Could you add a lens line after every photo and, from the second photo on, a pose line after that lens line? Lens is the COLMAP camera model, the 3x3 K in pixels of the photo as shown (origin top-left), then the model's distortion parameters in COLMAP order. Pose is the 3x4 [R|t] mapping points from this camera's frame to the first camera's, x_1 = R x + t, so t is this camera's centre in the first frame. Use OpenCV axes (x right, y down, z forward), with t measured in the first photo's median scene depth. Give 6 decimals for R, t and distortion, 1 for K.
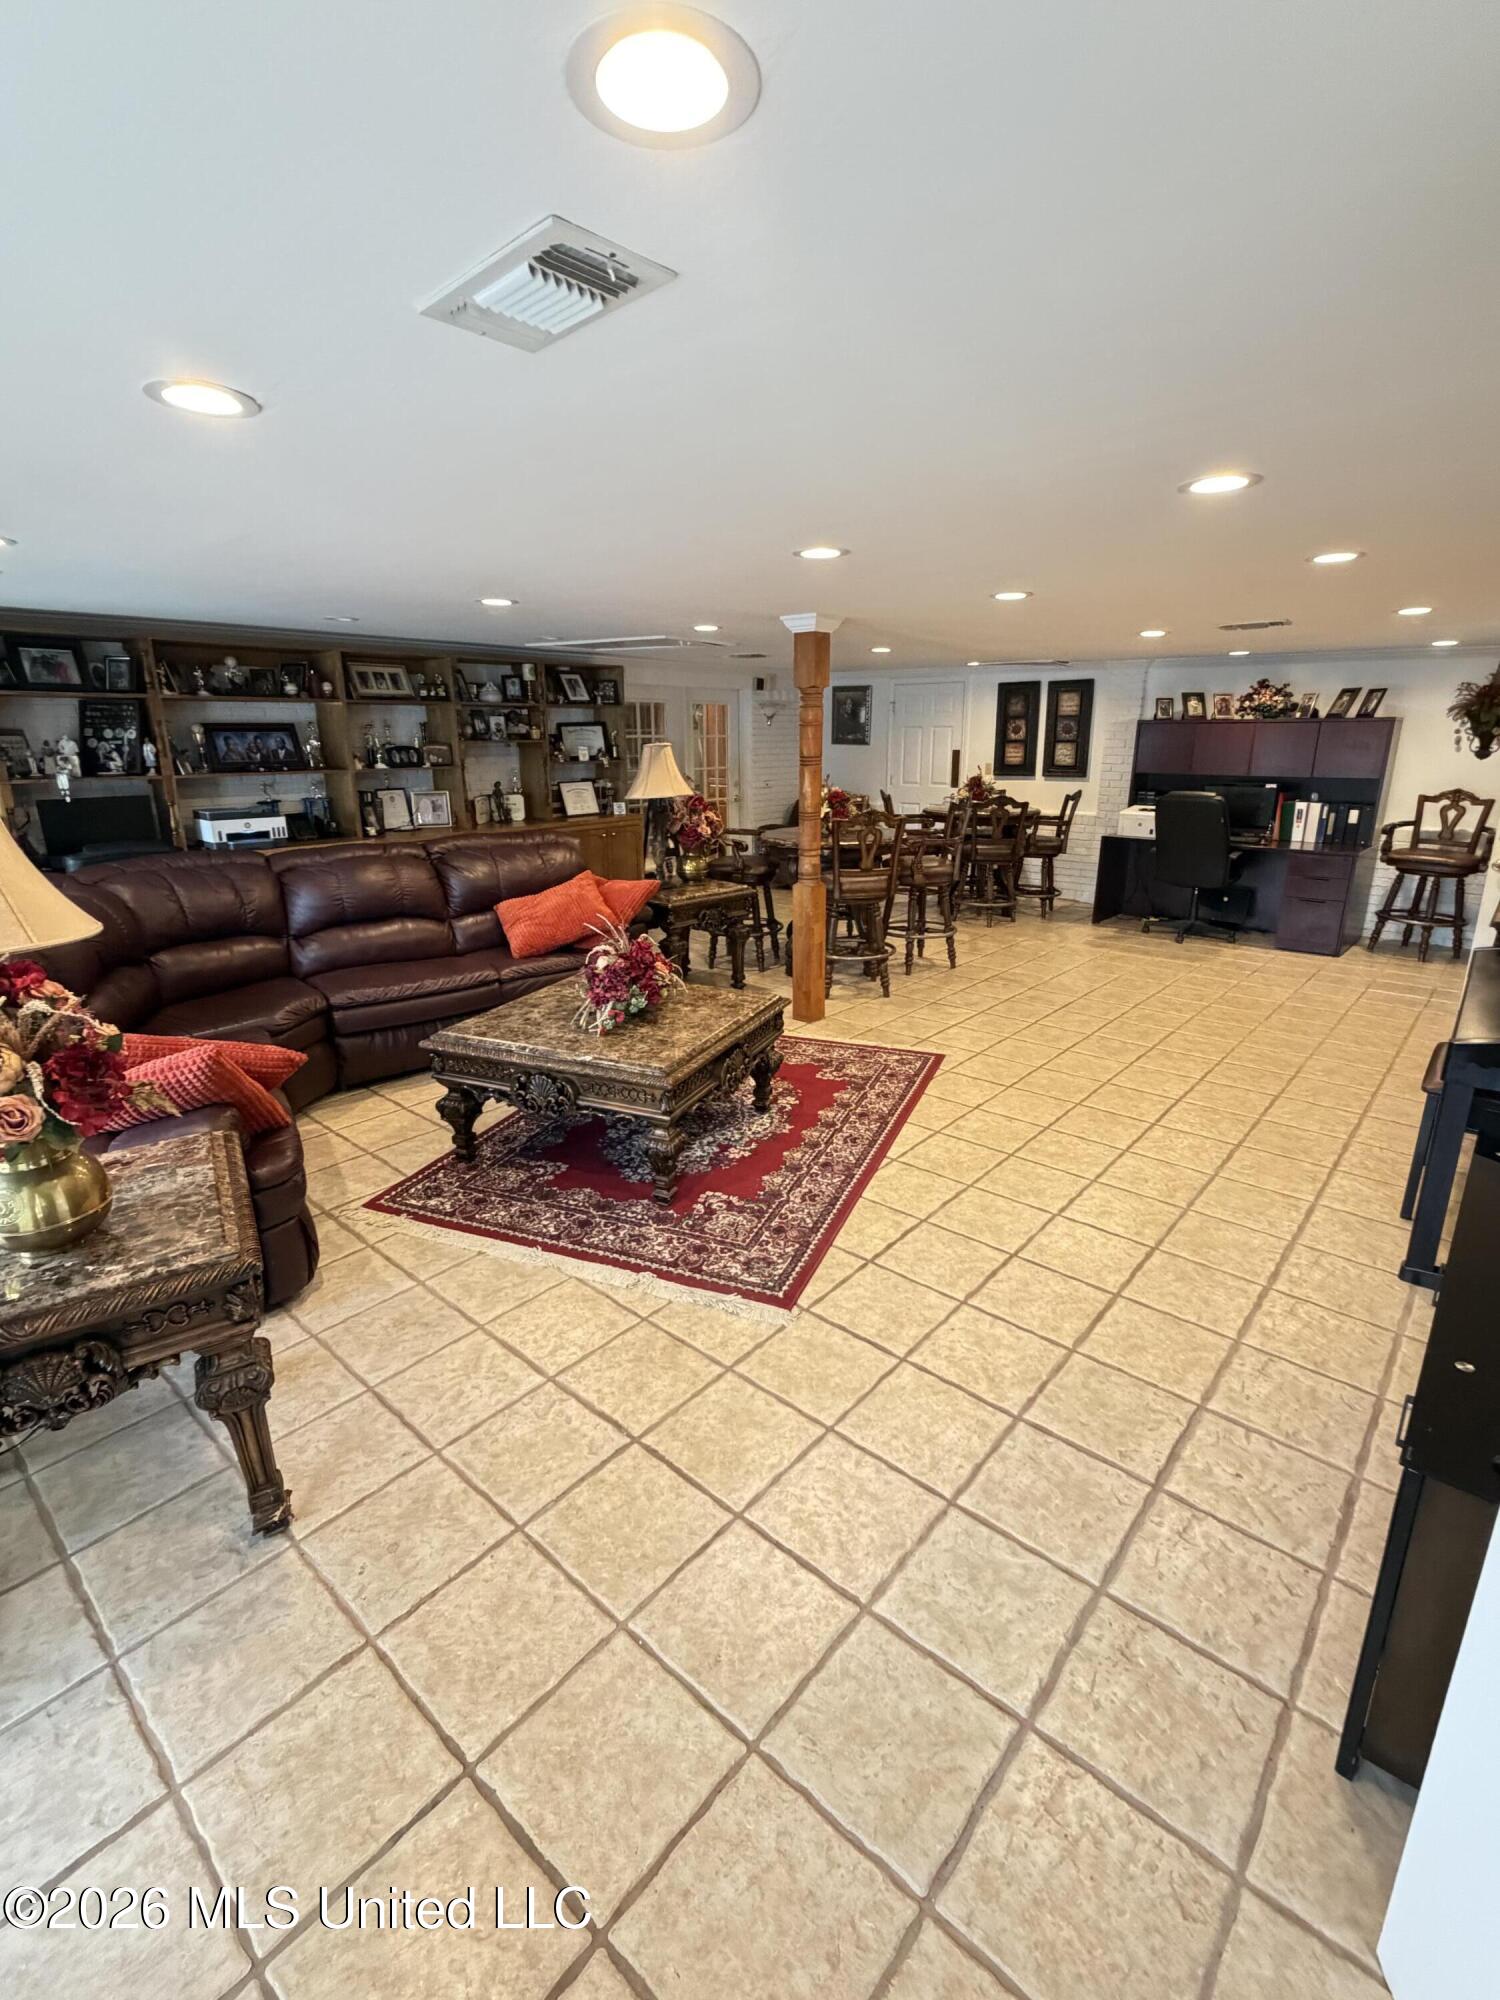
lens RADIAL K [[887.7, 0, 750.4], [0, 887.7, 1002.1], [0, 0, 1]] dist [0.001024, 0.000008]
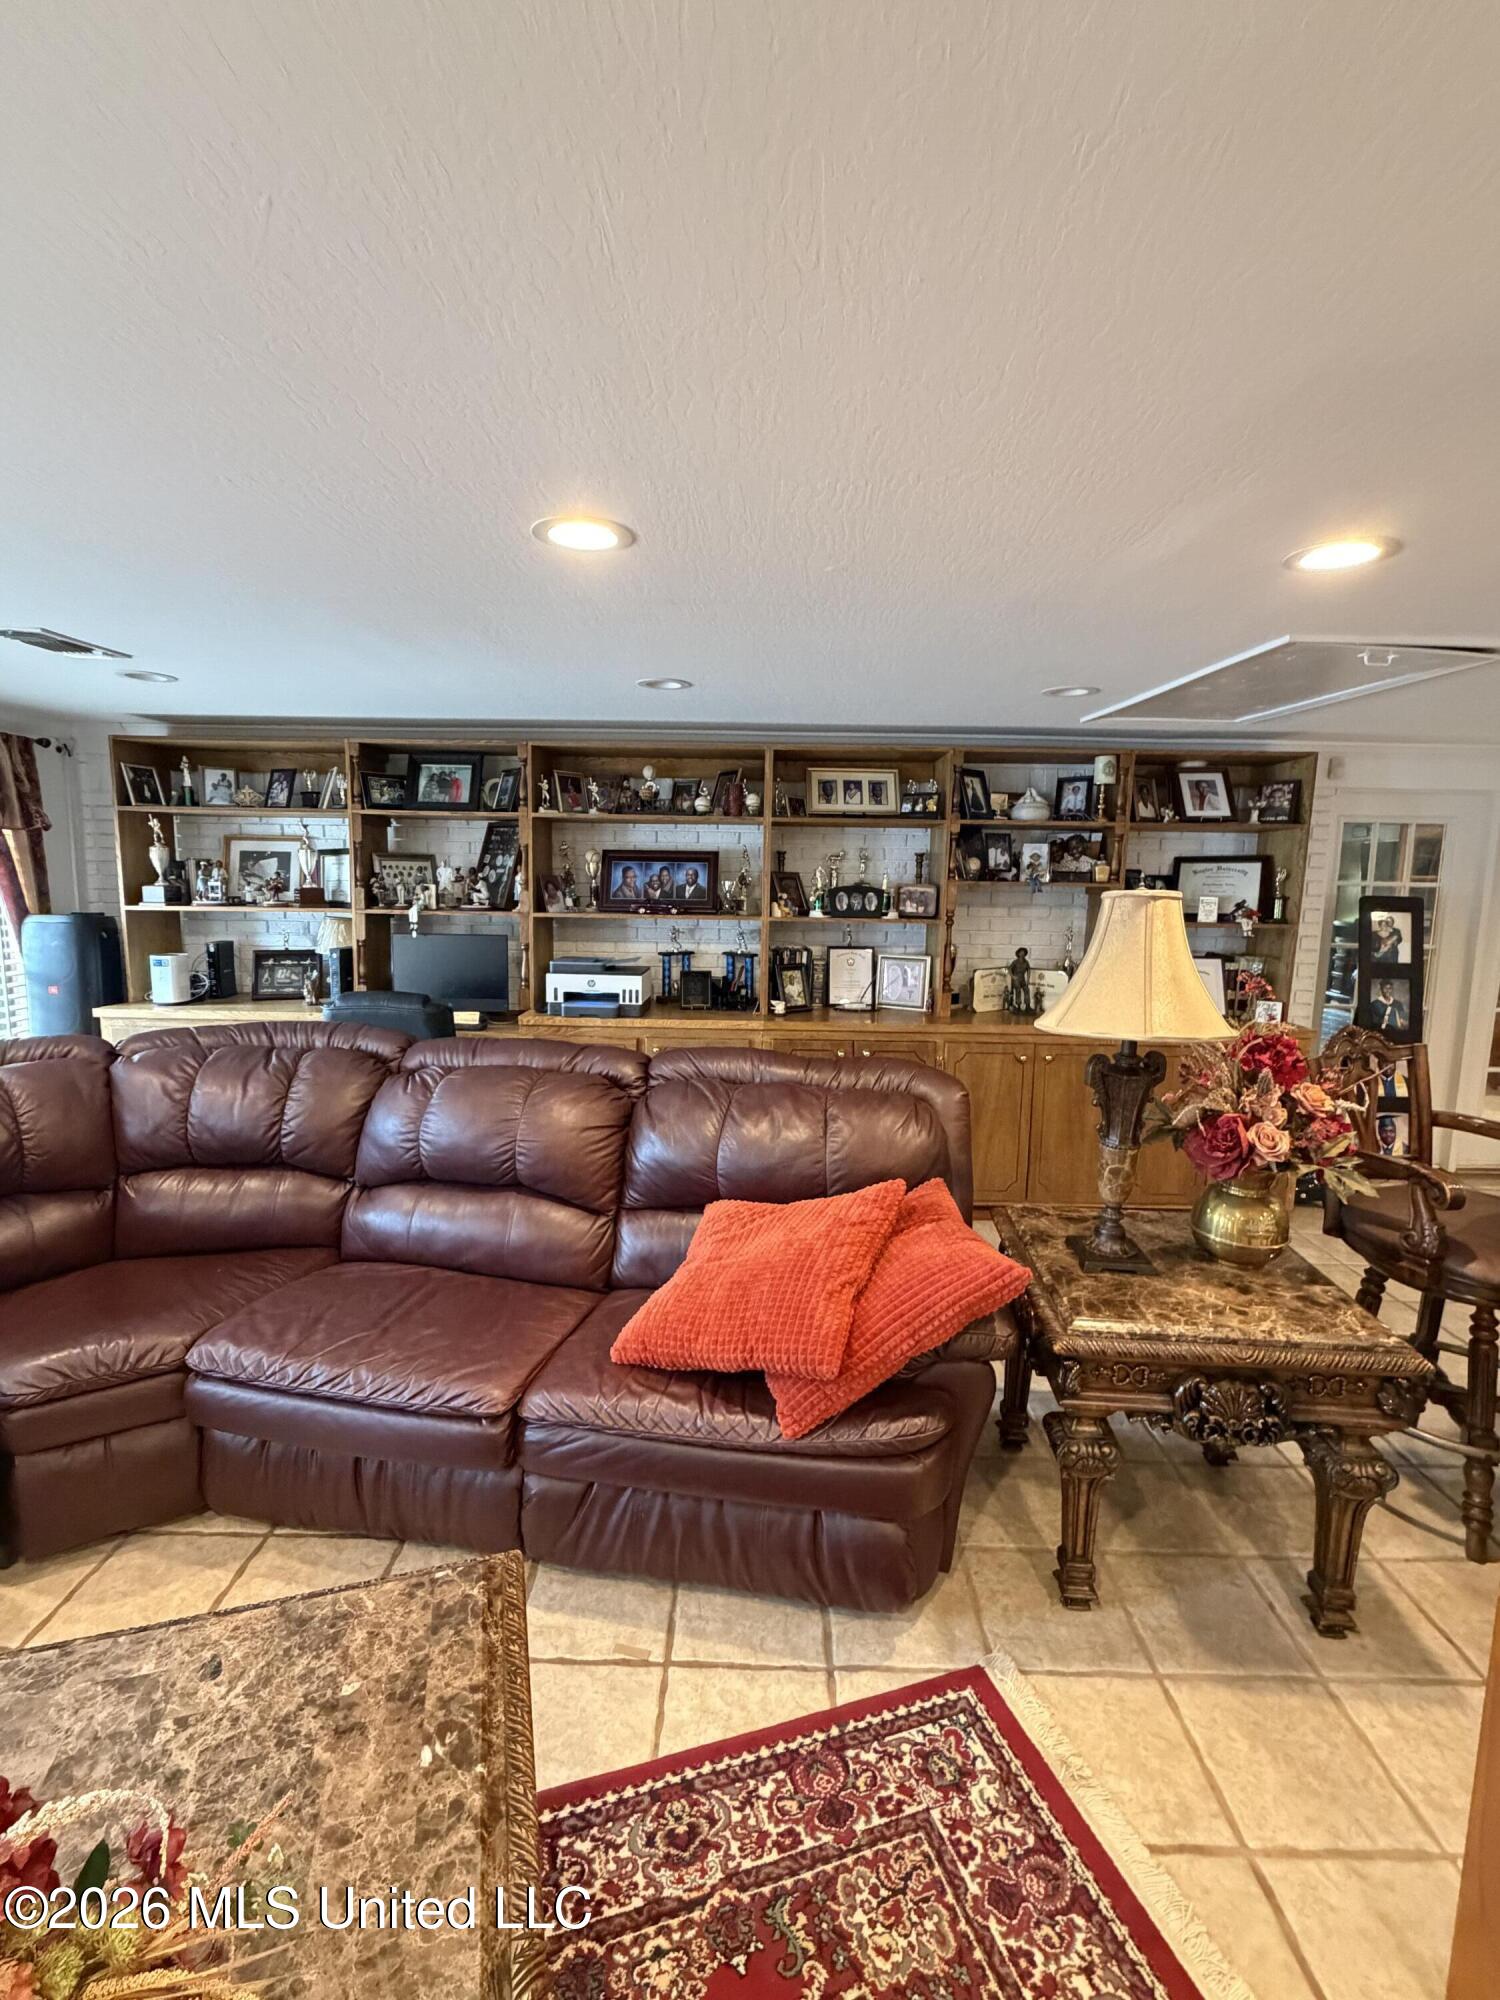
lens RADIAL K [[887.7, 0, 752.5], [0, 887.7, 1002.4], [0, 0, 1]] dist [0.001024, 0.000008]
pose [[0.653082, 0.121920, -0.747409, 0.058442], [-0.238635, 0.969805, -0.050320, -0.154974], [0.718705, 0.211221, 0.662456, 0.533092]]
